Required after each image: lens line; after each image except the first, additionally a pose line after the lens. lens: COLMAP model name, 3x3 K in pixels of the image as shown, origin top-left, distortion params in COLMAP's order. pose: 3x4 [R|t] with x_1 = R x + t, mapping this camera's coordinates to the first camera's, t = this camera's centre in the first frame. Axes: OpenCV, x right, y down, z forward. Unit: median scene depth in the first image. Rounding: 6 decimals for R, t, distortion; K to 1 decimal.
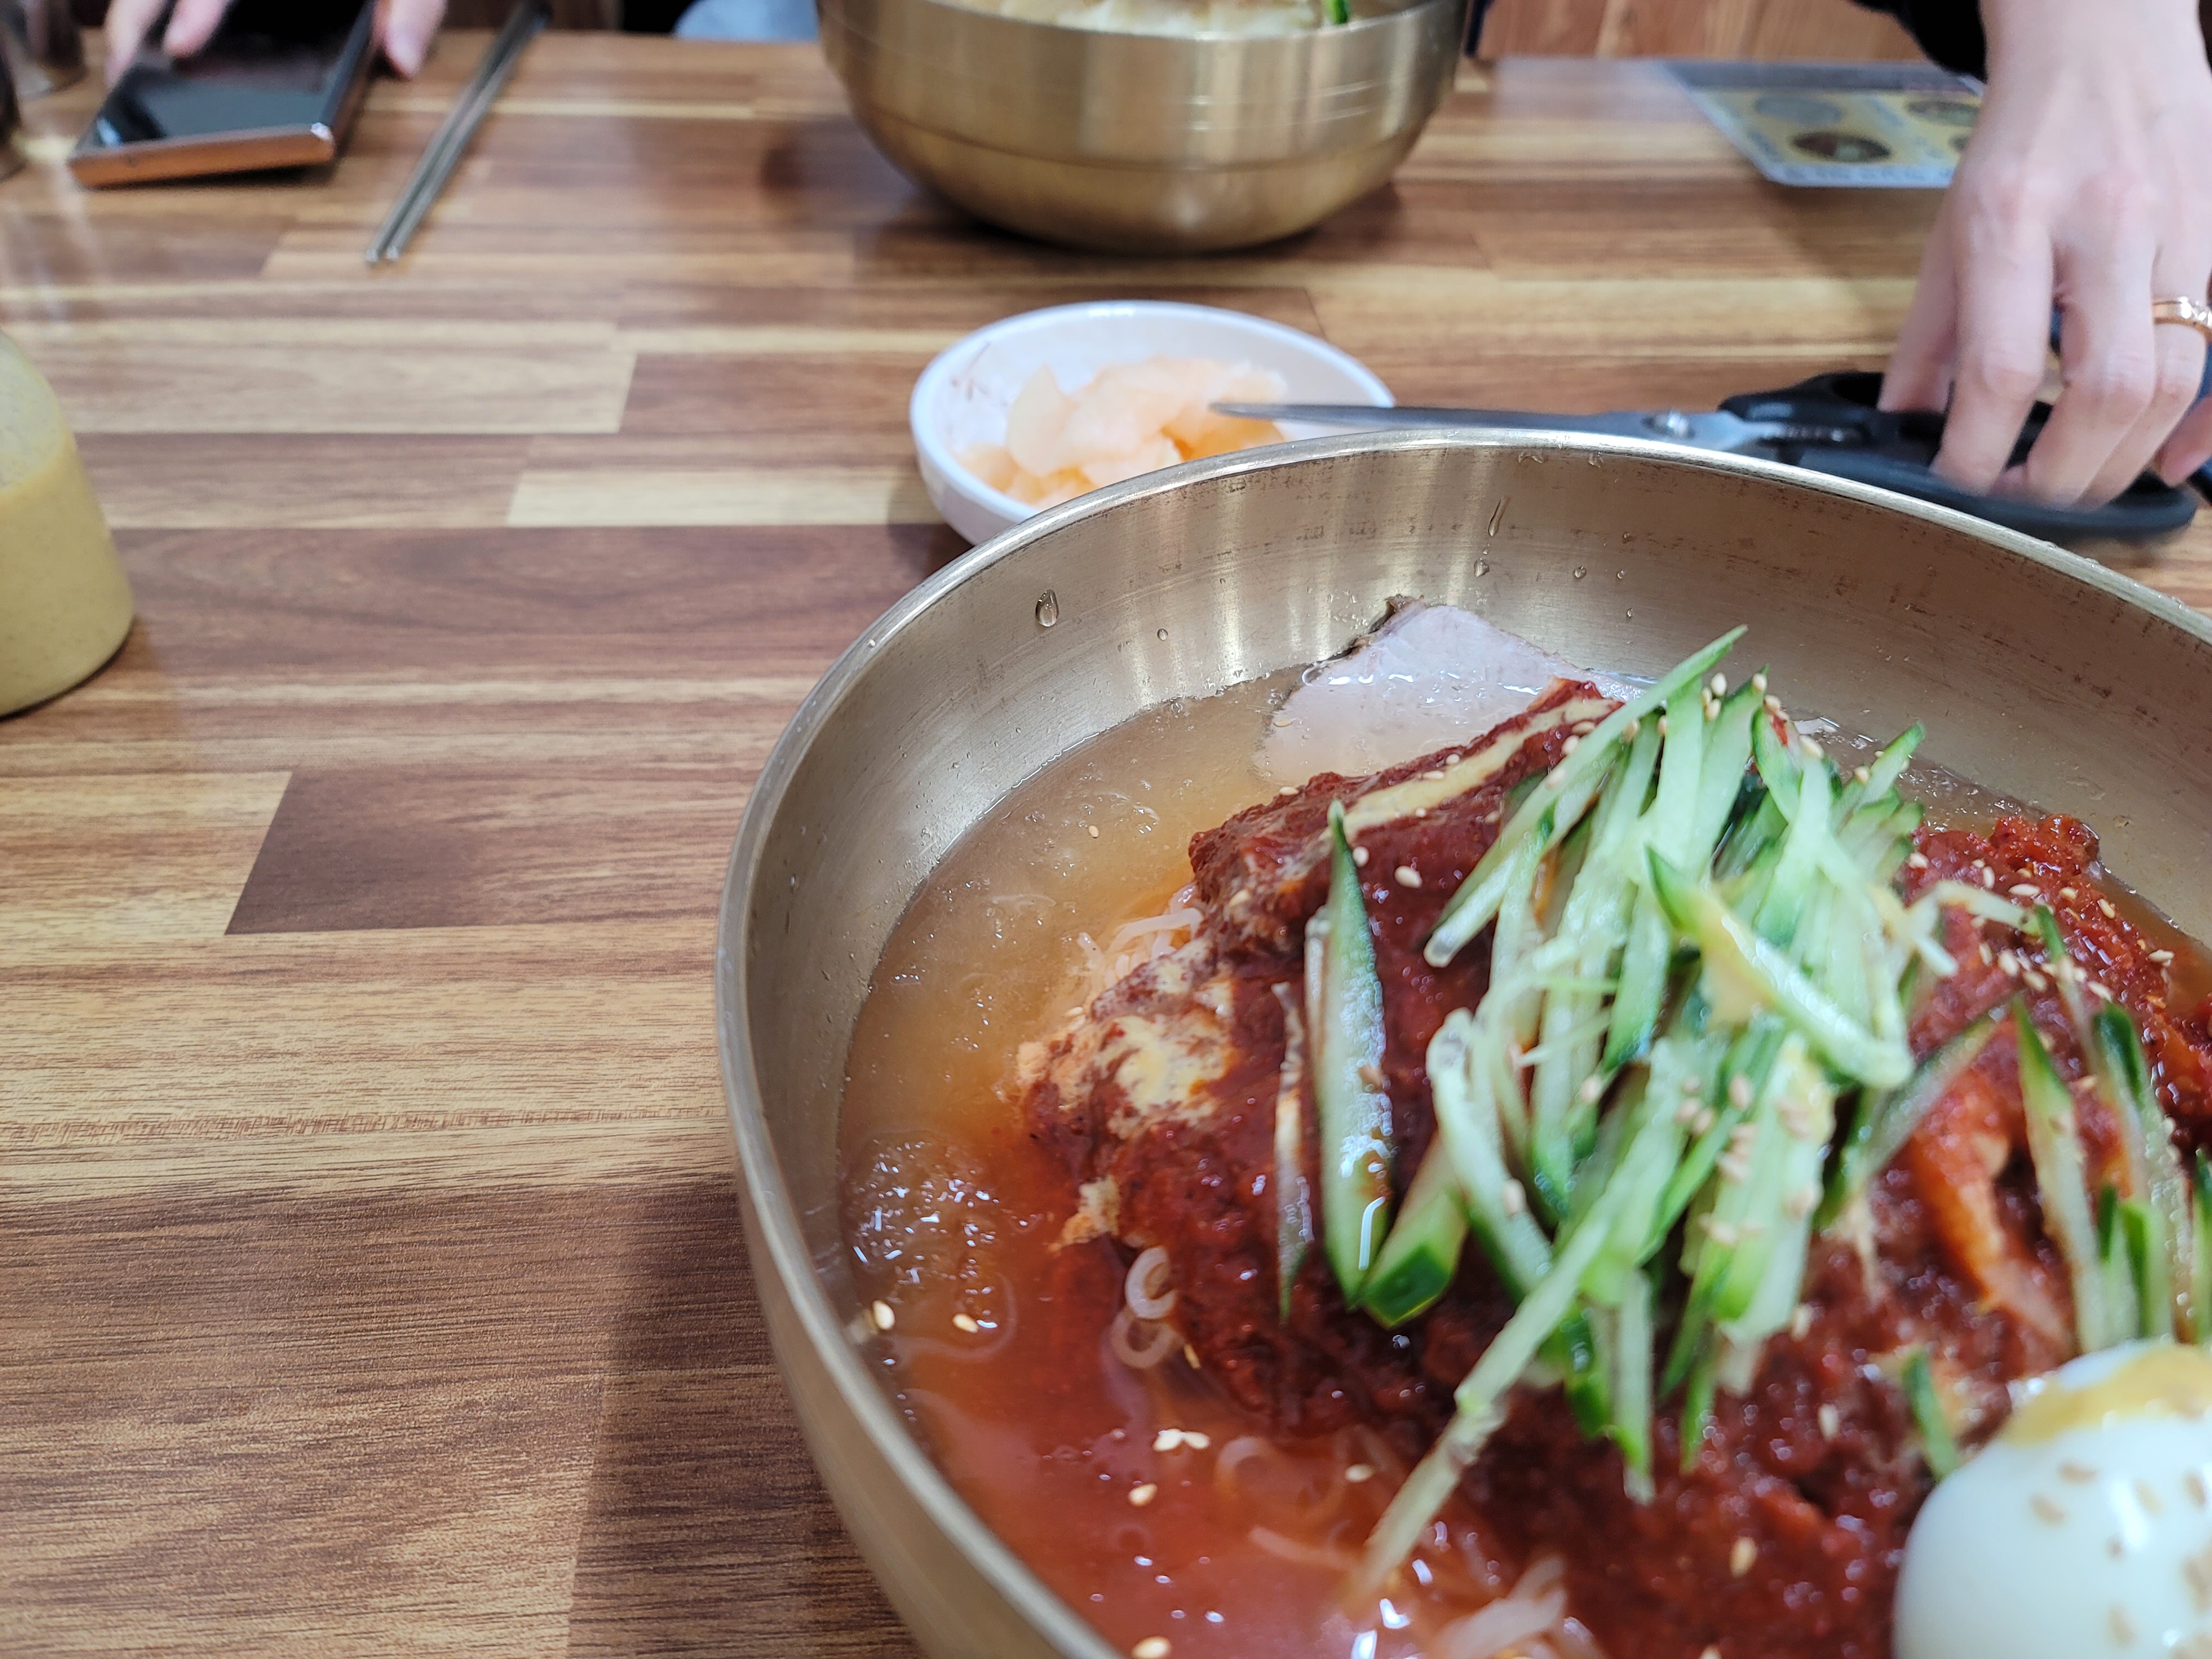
lens RADIAL K [[1794.2, 0, 1109.2], [0, 1794.2, 817.3], [0, 0, 1]] dist [0.005114, -0.002363]
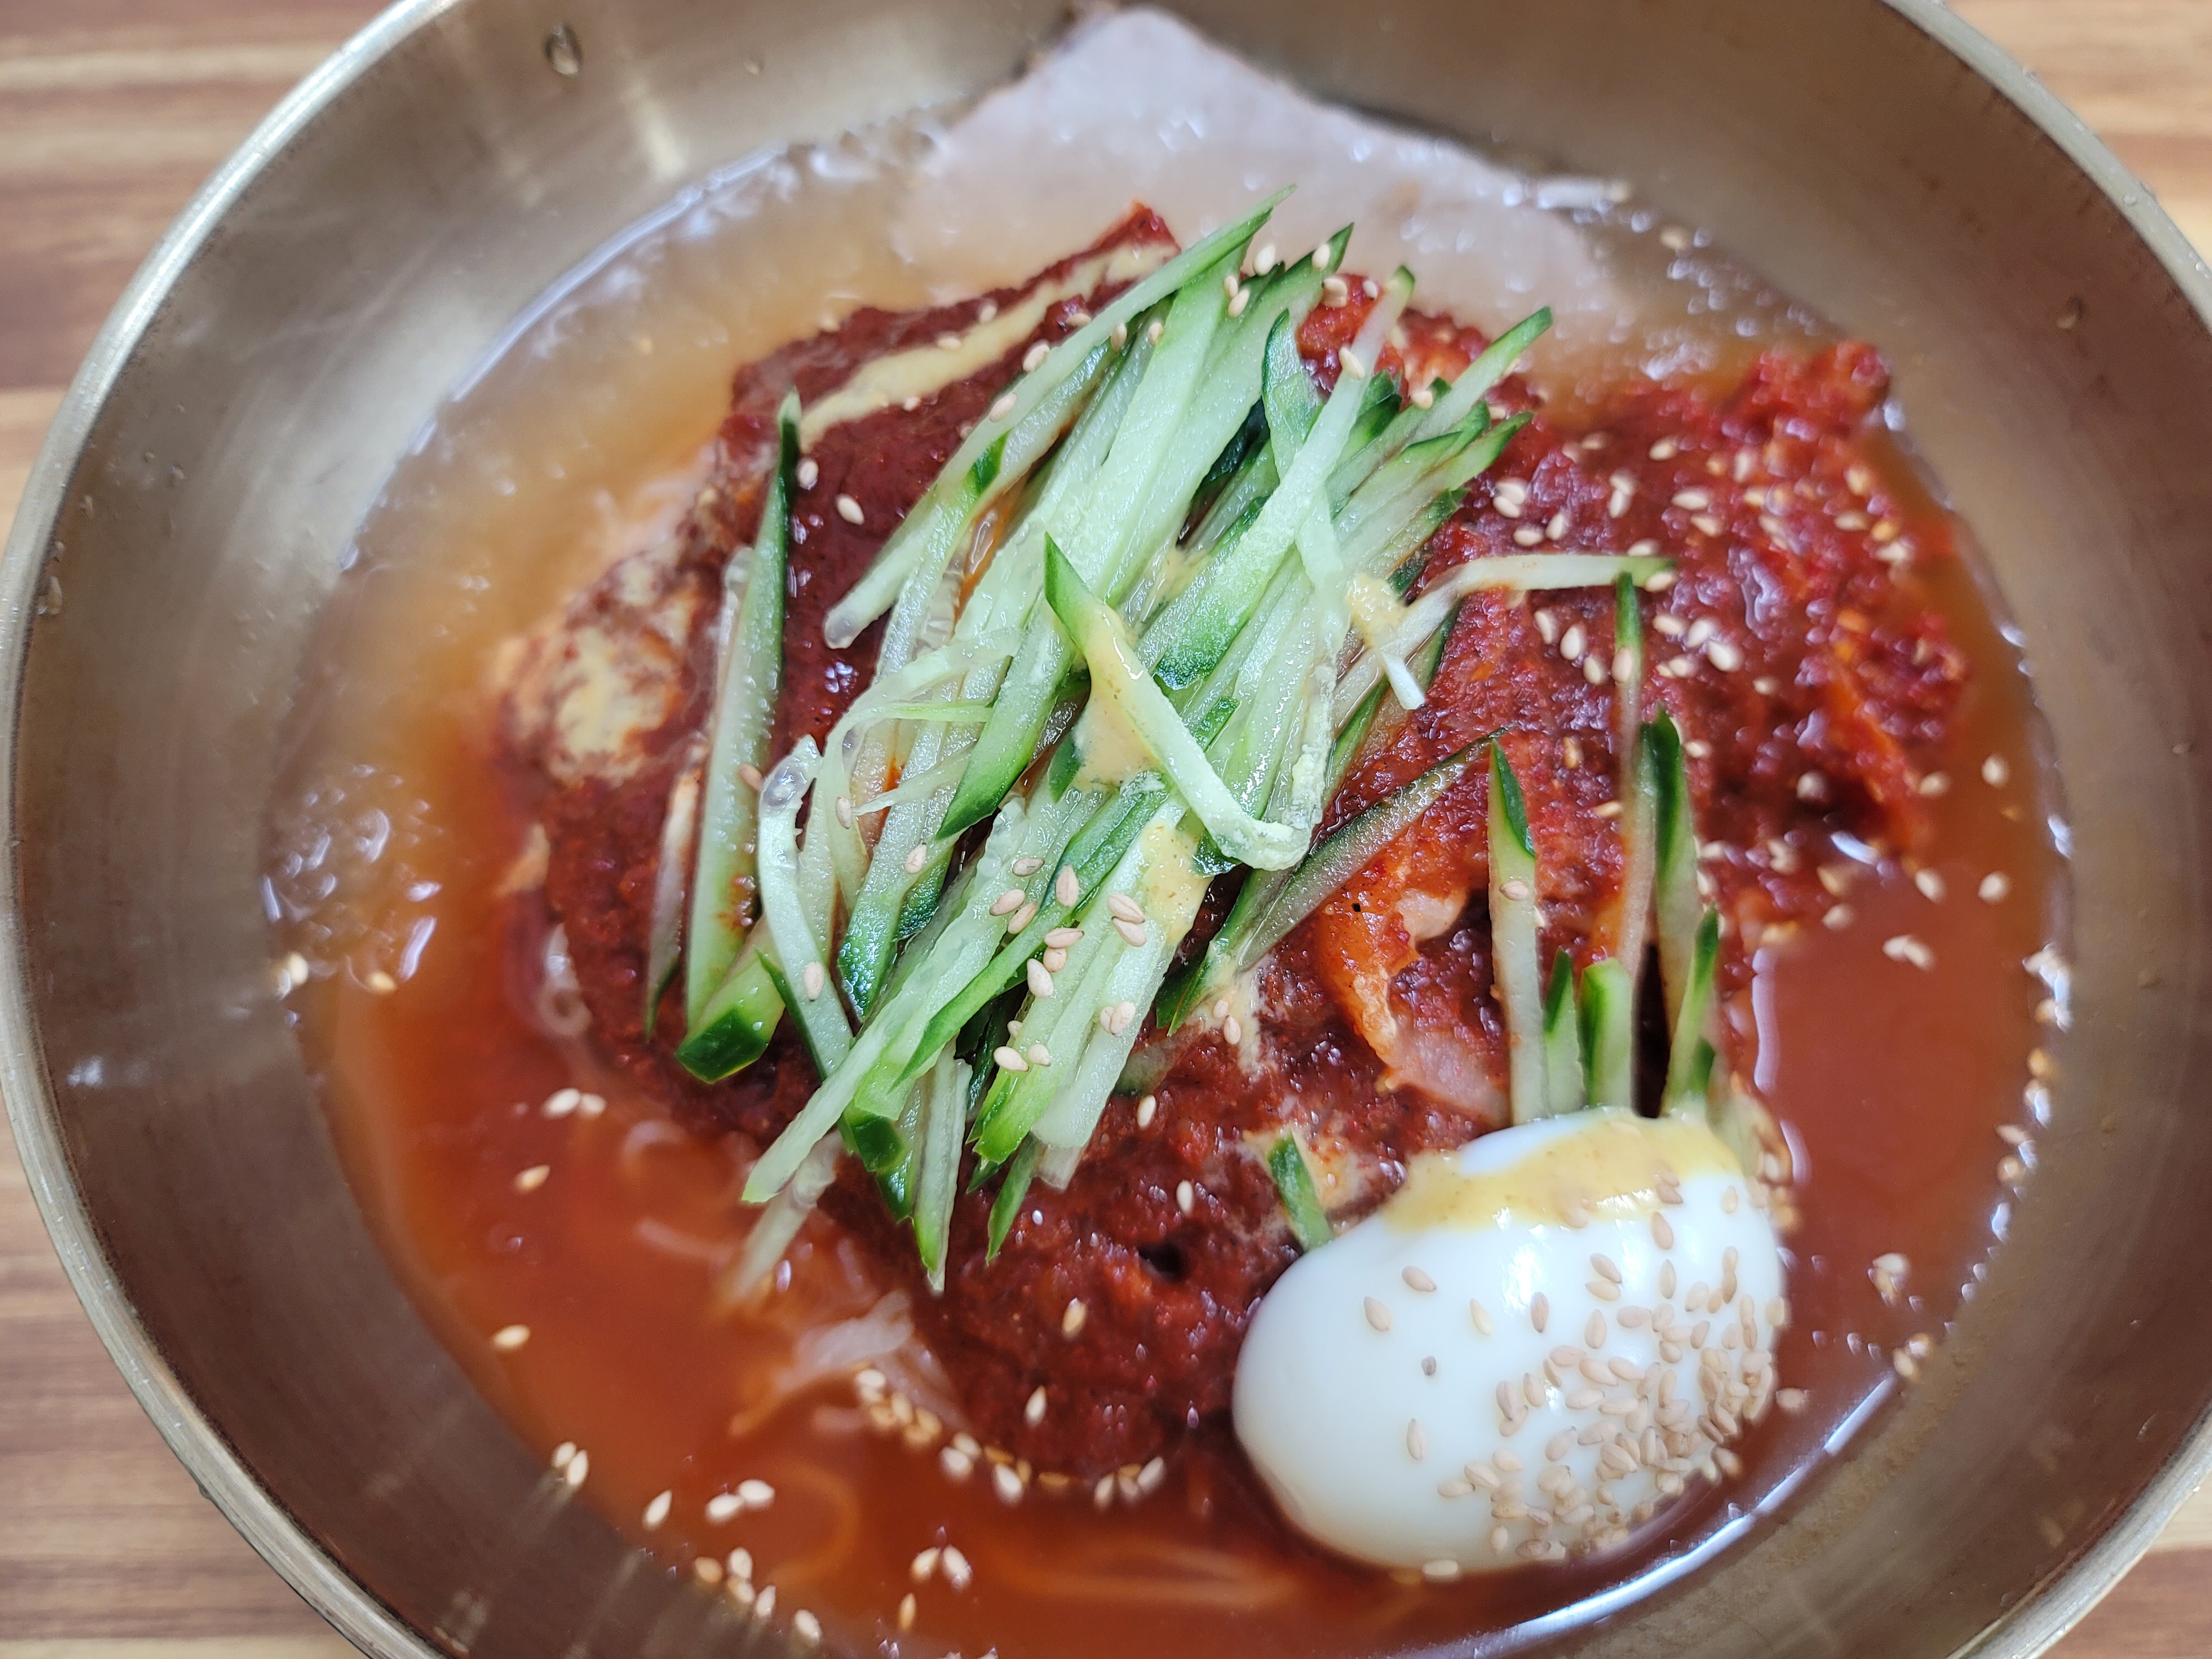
lens RADIAL K [[1794.2, 0, 1094.0], [0, 1794.2, 814.8], [0, 0, 1]] dist [0.005114, -0.002363]
pose [[0.994824, 0.041019, -0.092968, 0.304689], [0.003511, 0.900483, 0.434876, -0.168142], [0.101555, -0.432951, 0.895678, 0.182160]]
